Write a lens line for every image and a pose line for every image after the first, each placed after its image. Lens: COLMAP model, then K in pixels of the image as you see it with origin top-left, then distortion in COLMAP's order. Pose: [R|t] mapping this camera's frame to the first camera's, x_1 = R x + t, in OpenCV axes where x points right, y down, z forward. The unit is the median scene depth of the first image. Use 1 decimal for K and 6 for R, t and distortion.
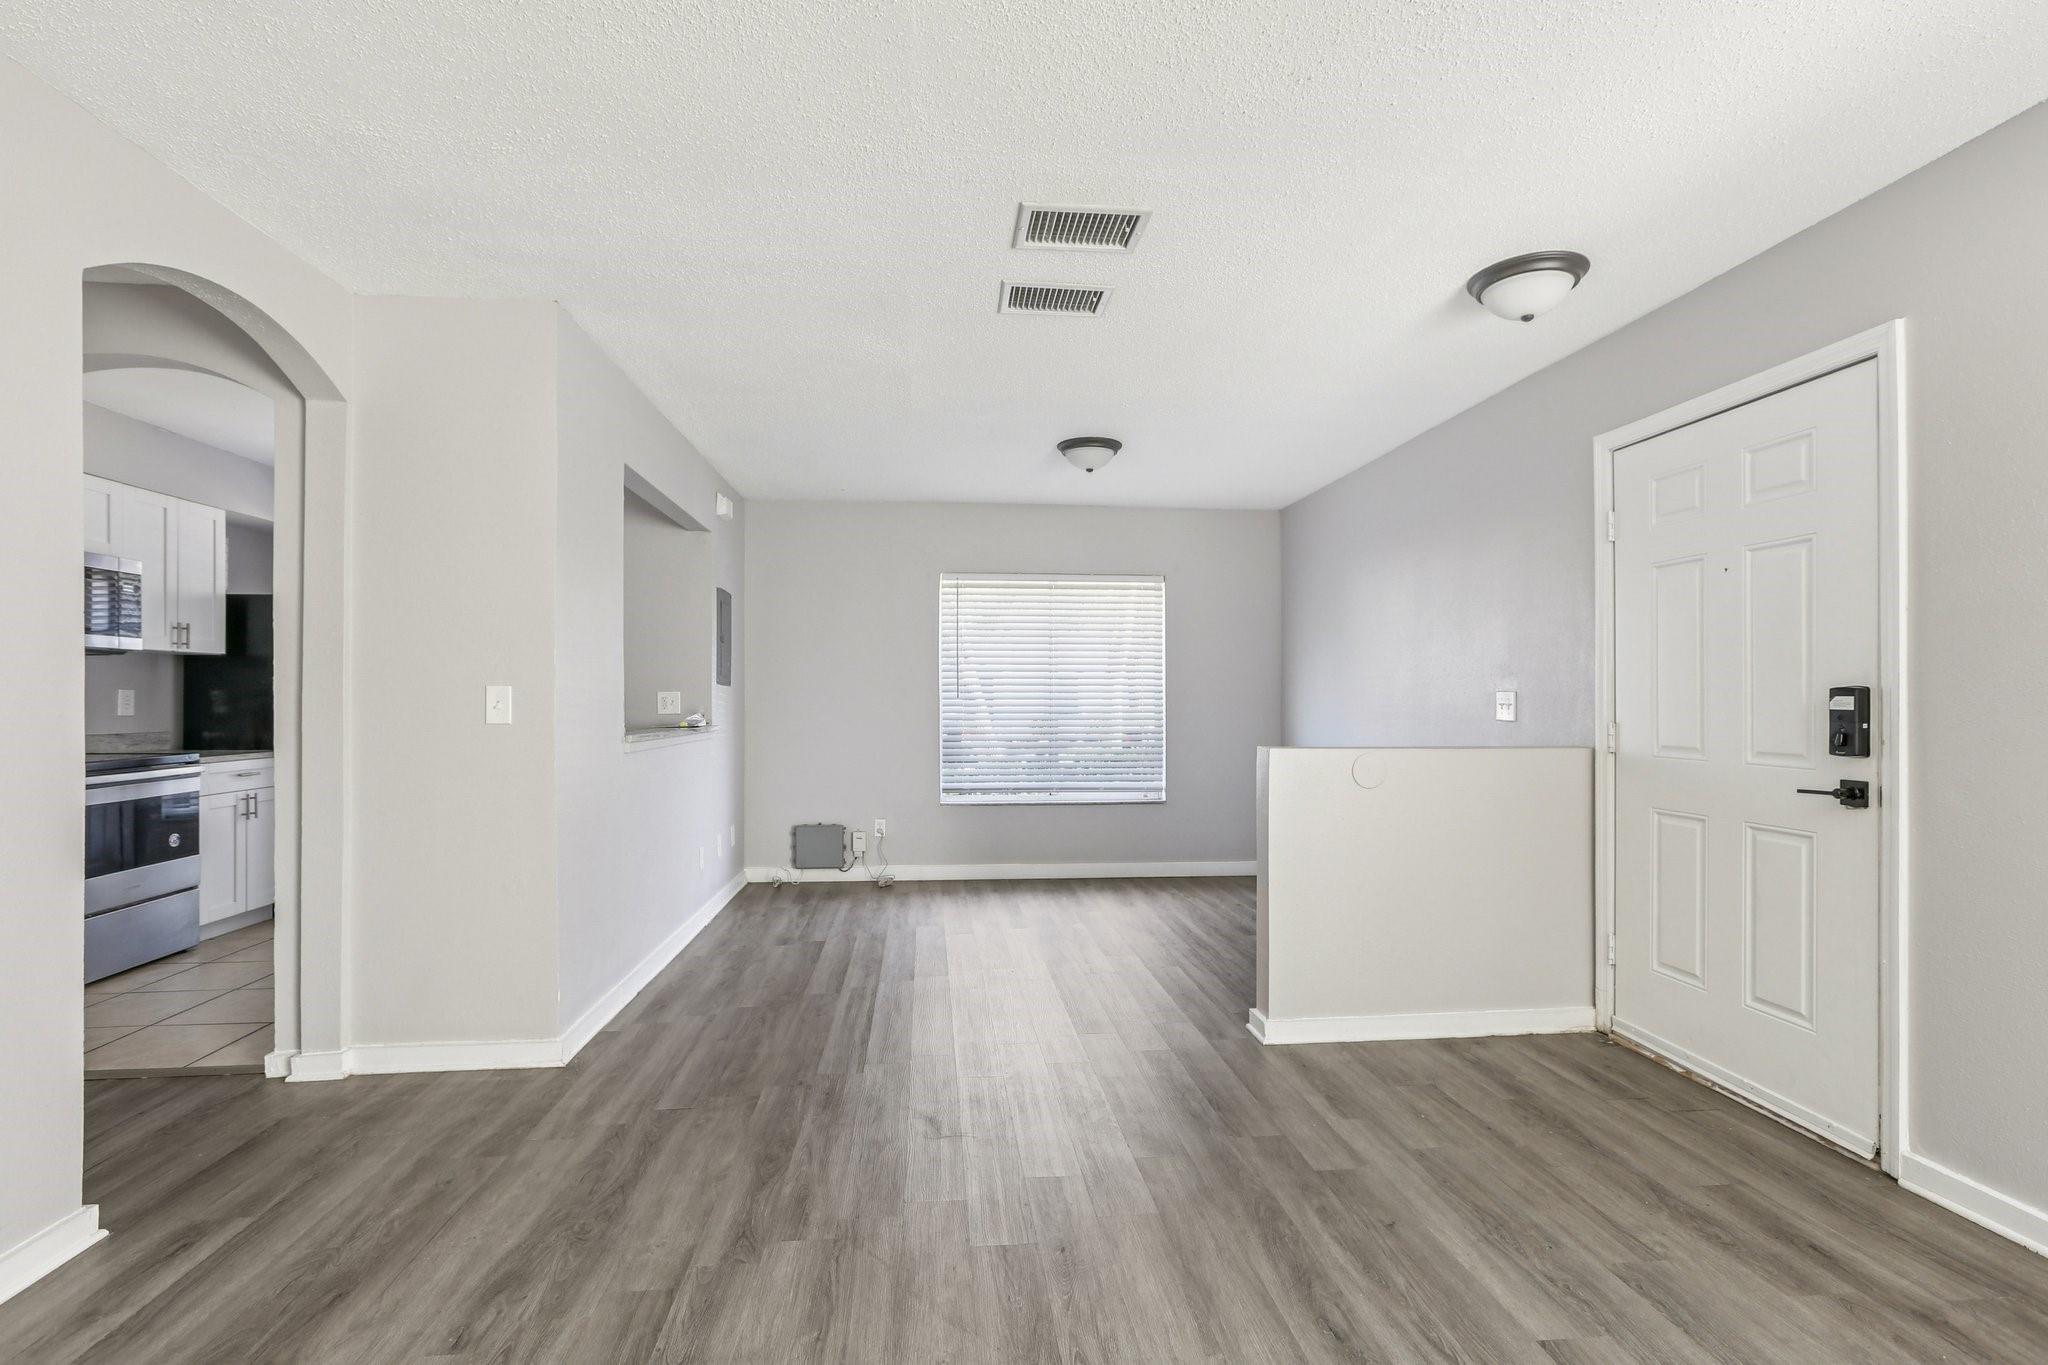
lens RADIAL K [[928.2, 0, 1015.9], [0, 928.2, 694.9], [0, 0, 1]] dist [-0.036428, 0.021214]
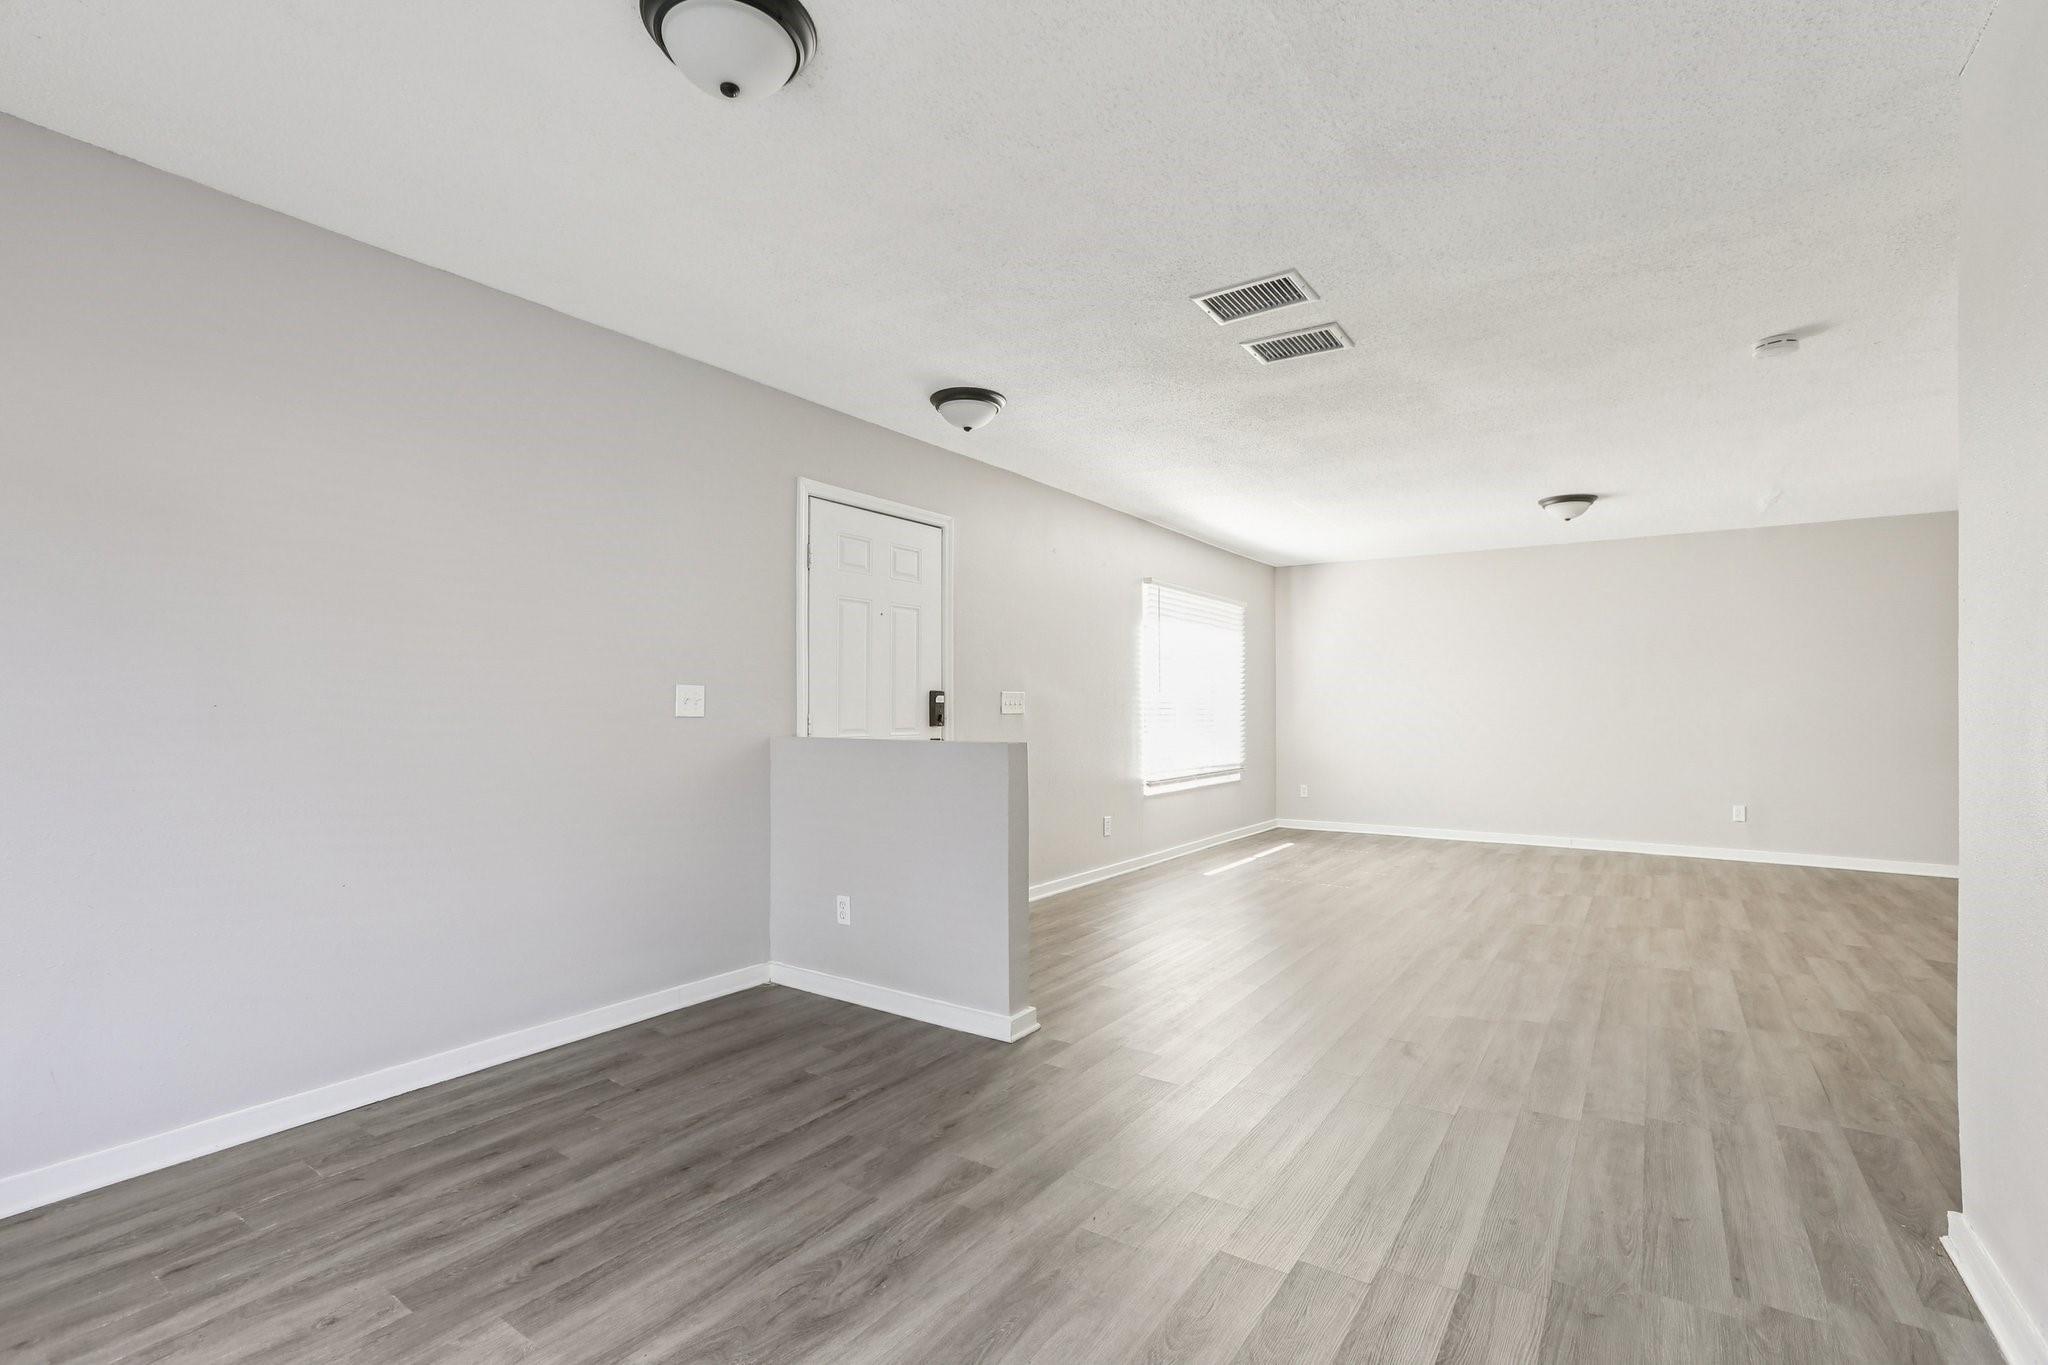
lens RADIAL K [[929.5, 0, 1026.7], [0, 929.5, 698.8], [0, 0, 1]] dist [-0.036184, 0.021970]
pose [[-0.768303, 0.003279, 0.640078, -0.281819], [-0.006346, 0.999899, -0.012739, 0.018063], [-0.640055, -0.013849, -0.768204, 1.330334]]
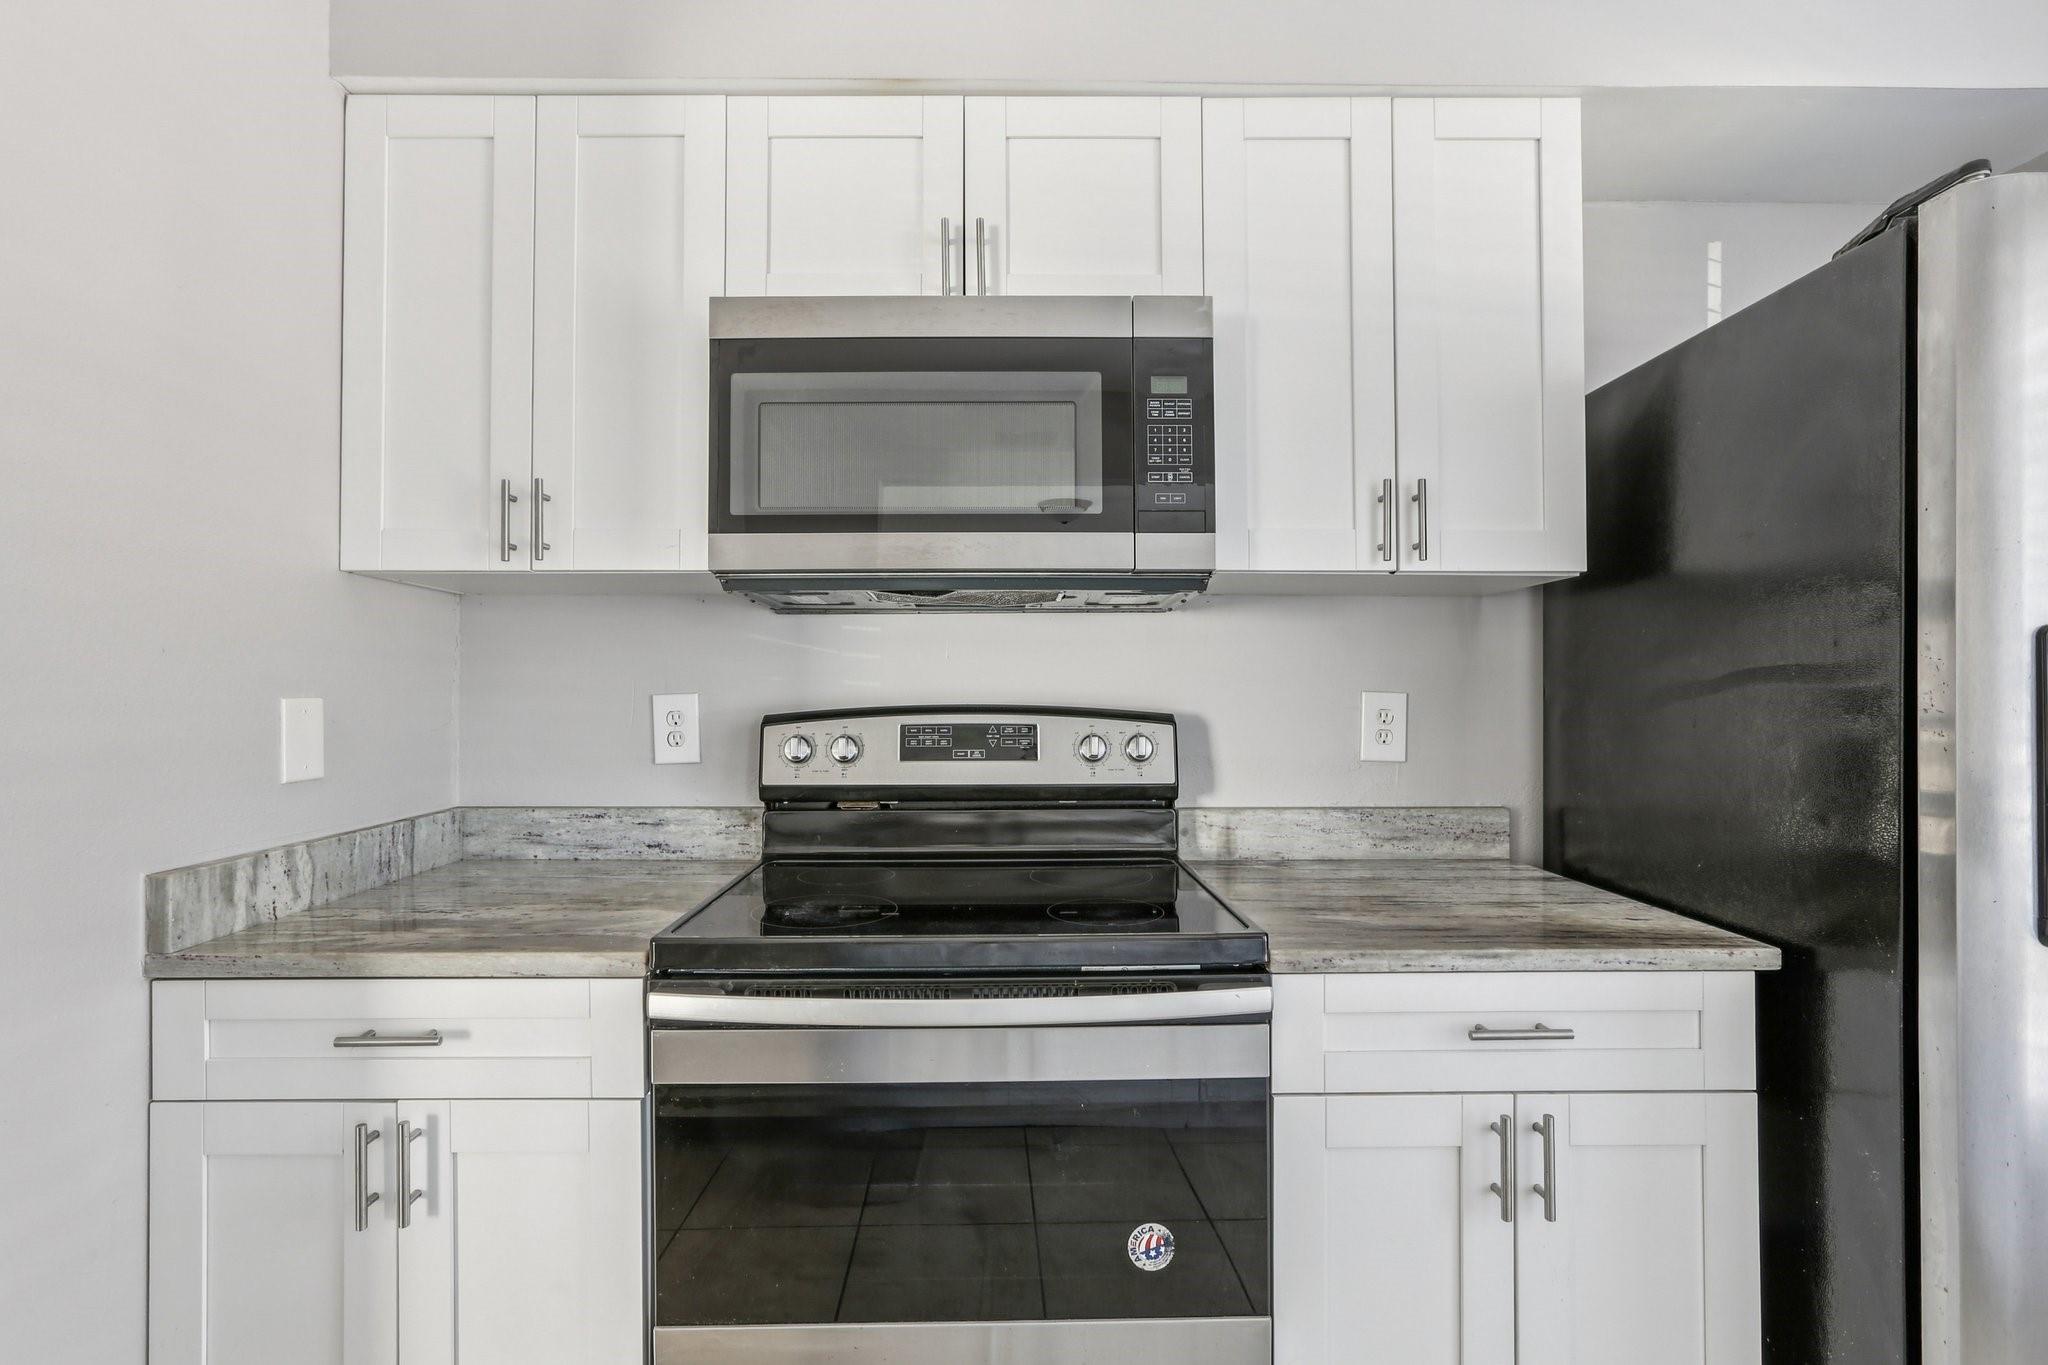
lens RADIAL K [[934.0, 0, 1011.6], [0, 934.0, 690.4], [0, 0, 1]] dist [-0.040563, 0.022268]
pose [[-0.080377, -0.008819, -0.996725, -0.618140], [0.004789, 0.999946, -0.009233, -0.004184], [0.996753, -0.005516, -0.080331, 0.944872]]
